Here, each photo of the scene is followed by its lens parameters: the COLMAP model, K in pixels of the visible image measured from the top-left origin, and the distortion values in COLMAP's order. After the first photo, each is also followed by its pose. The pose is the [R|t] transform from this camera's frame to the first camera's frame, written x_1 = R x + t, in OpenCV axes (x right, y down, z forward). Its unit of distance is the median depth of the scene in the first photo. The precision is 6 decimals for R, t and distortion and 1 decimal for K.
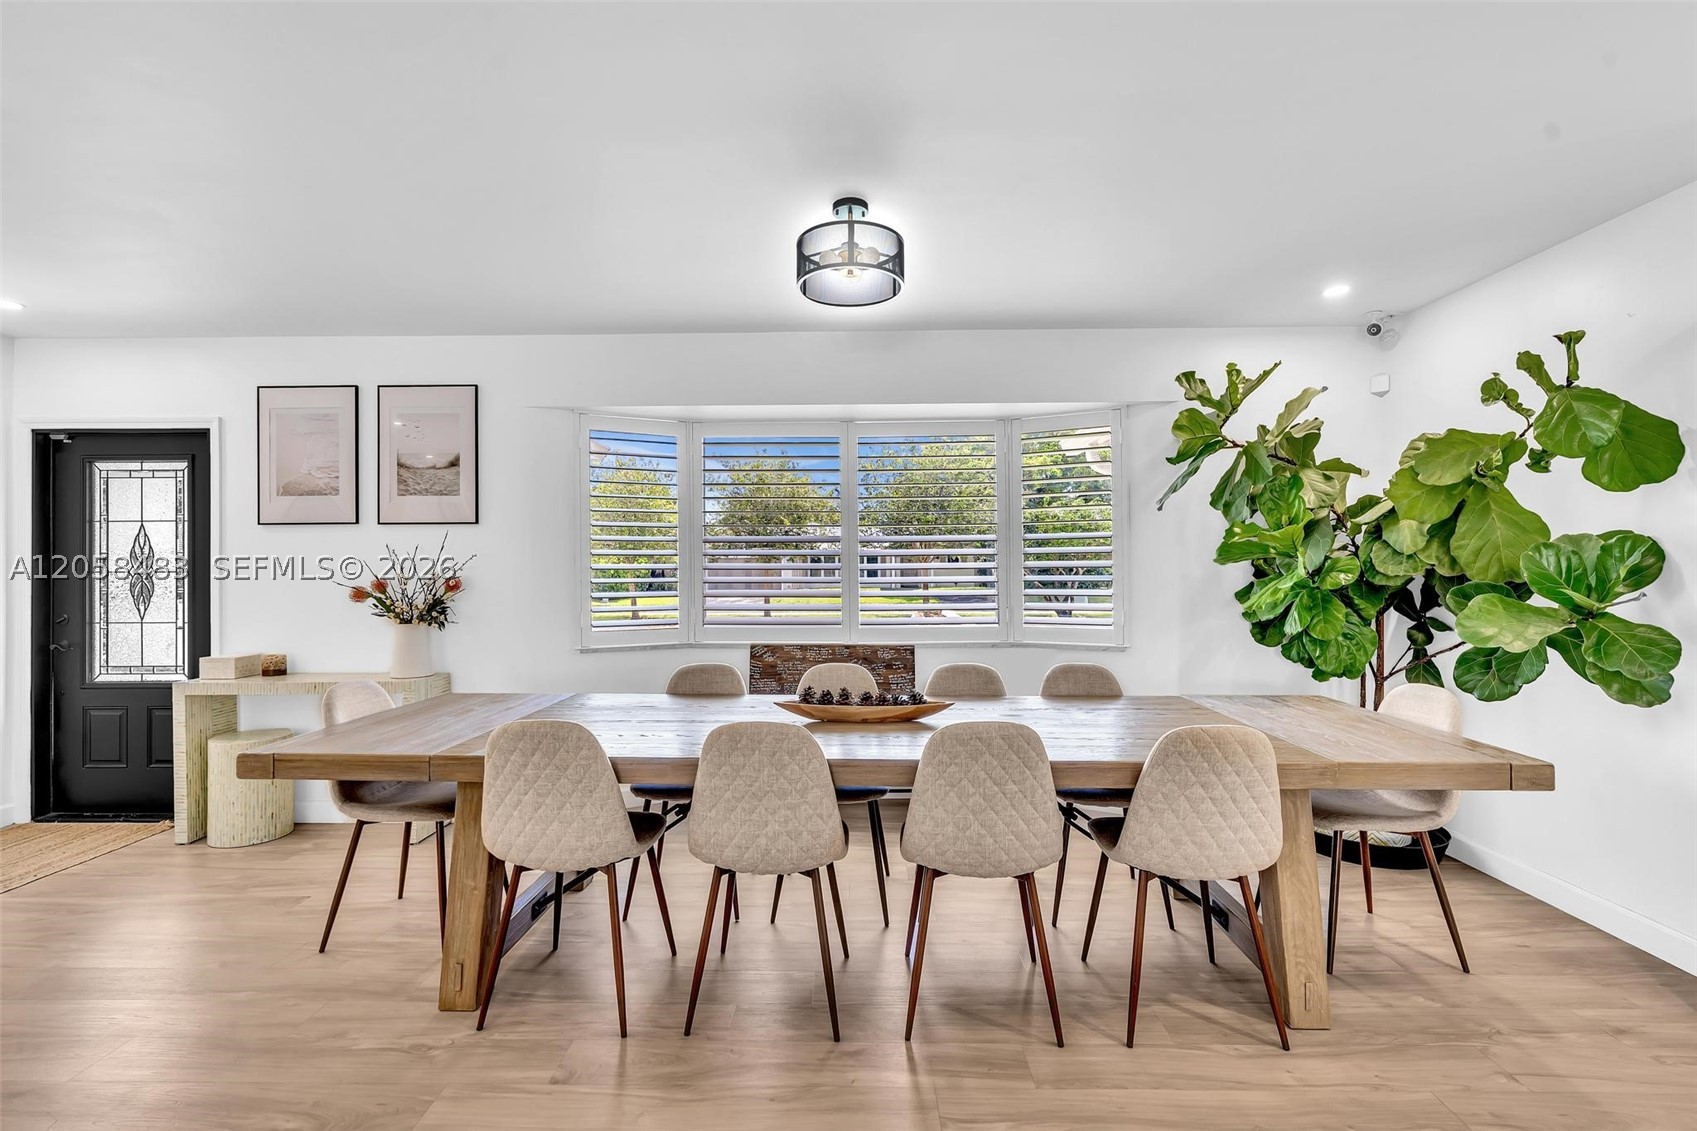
lens RADIAL K [[758.9, 0, 843.4], [0, 758.9, 562.7], [0, 0, 1]] dist [-0.007895, 0.003829]
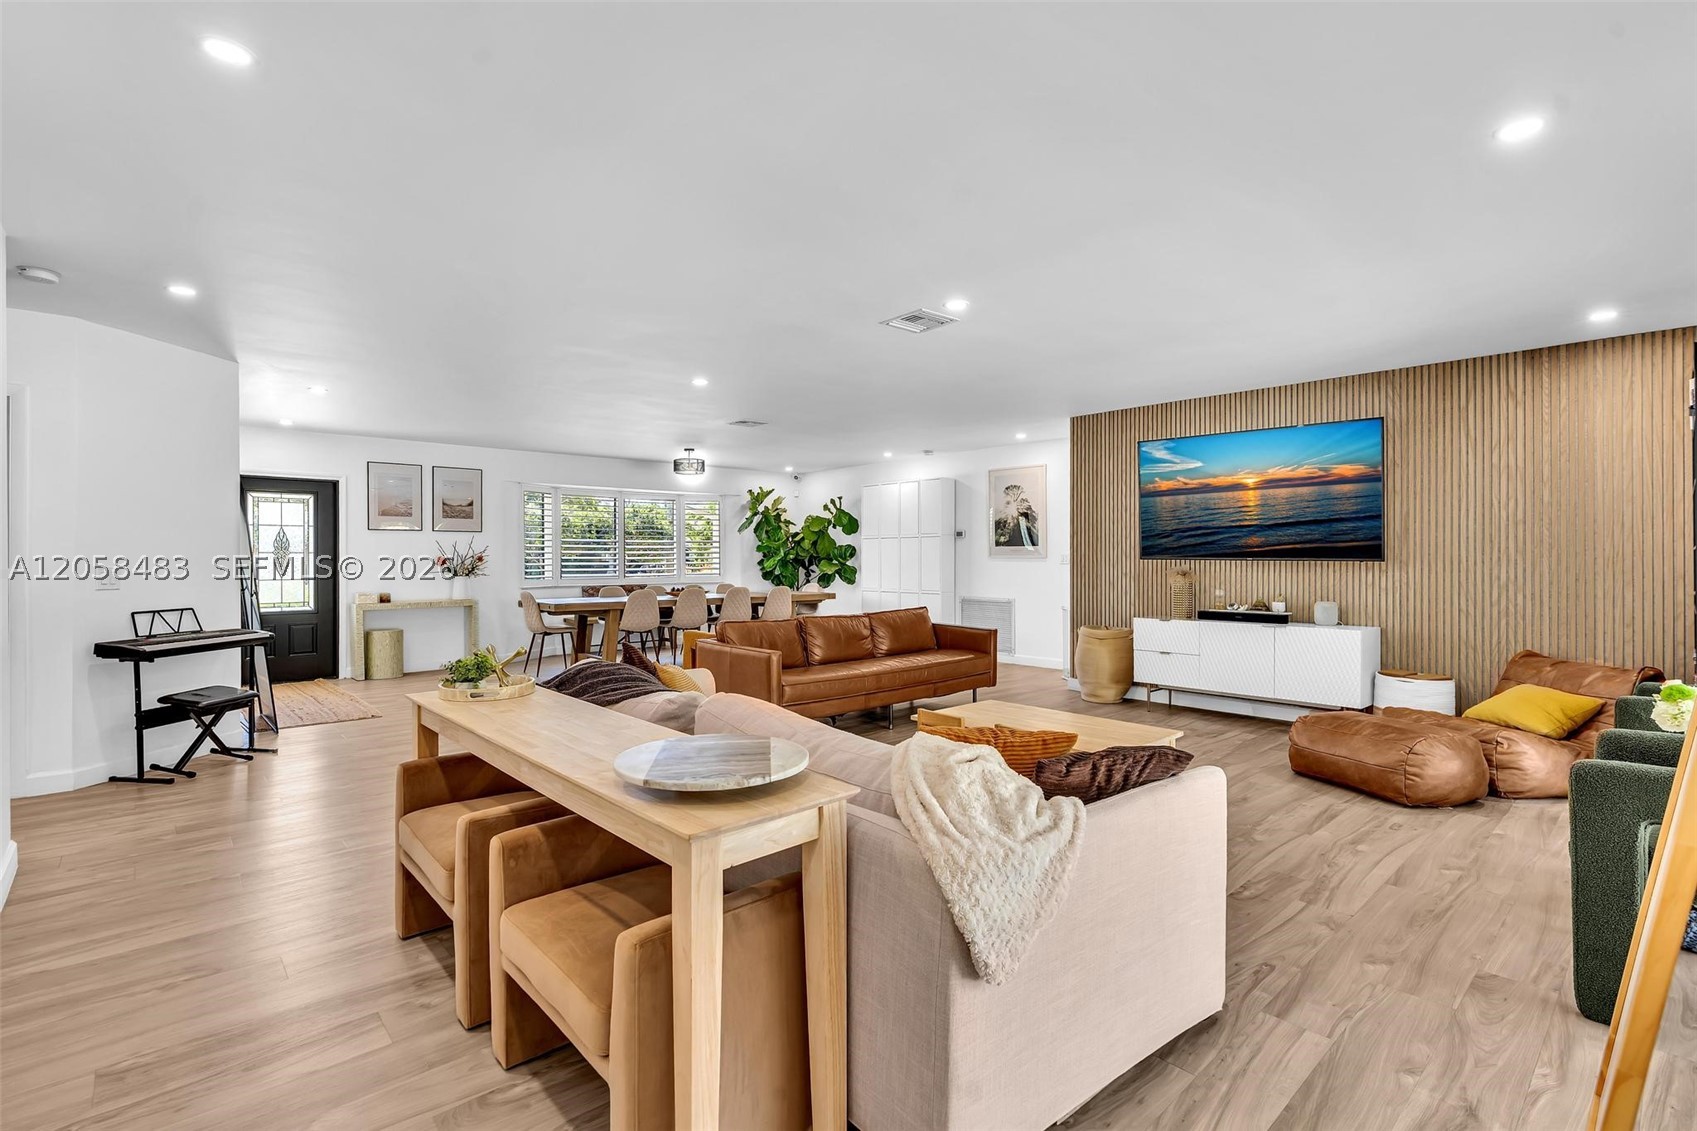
lens RADIAL K [[769.2, 0, 842.4], [0, 769.2, 563.5], [0, 0, 1]] dist [-0.005016, 0.001420]
pose [[0.733281, -0.003105, 0.679919, -1.345428], [-0.004218, 0.999950, 0.009116, 0.017399], [-0.679913, -0.009552, 0.733231, -1.492919]]
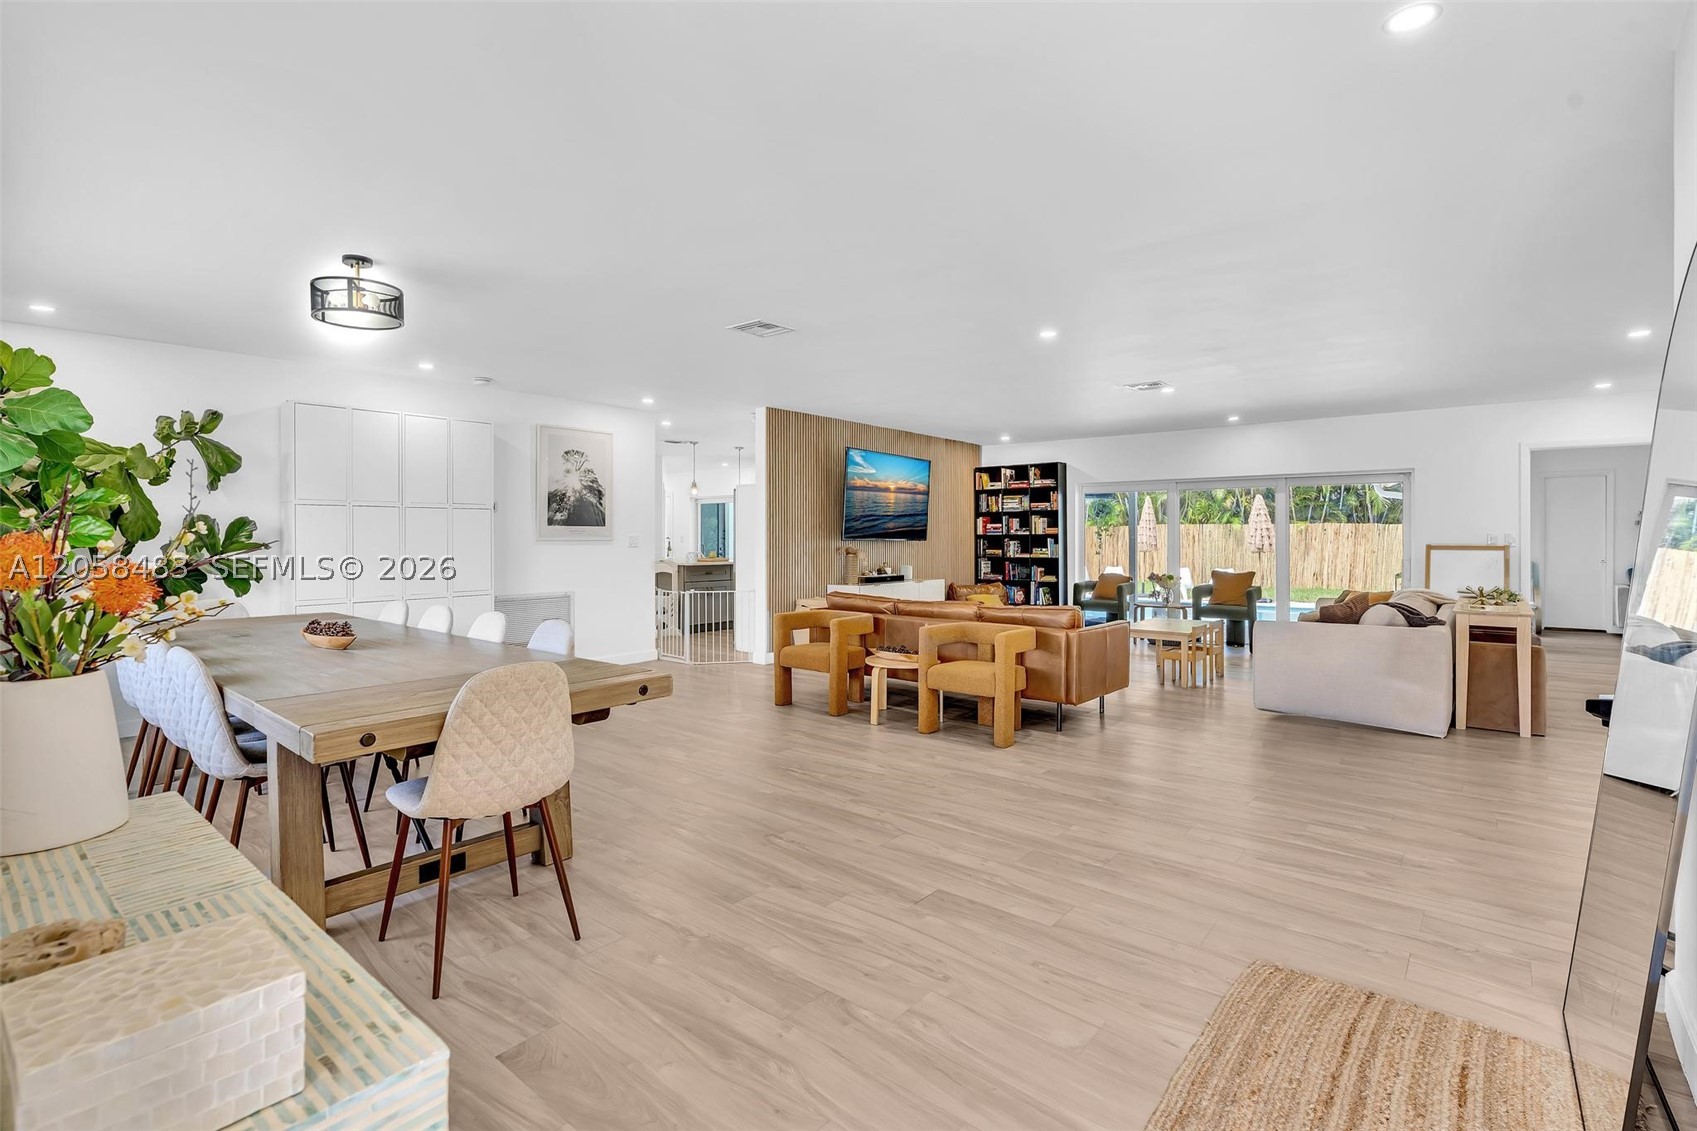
lens RADIAL K [[793.5, 0, 849.0], [0, 793.5, 534.7], [0, 0, 1]] dist [-0.005240, 0.000775]
pose [[-0.778616, 0.008467, 0.627443, -1.097579], [0.003631, 0.999953, -0.008989, 0.025625], [-0.627490, -0.004721, -0.778610, 1.091629]]
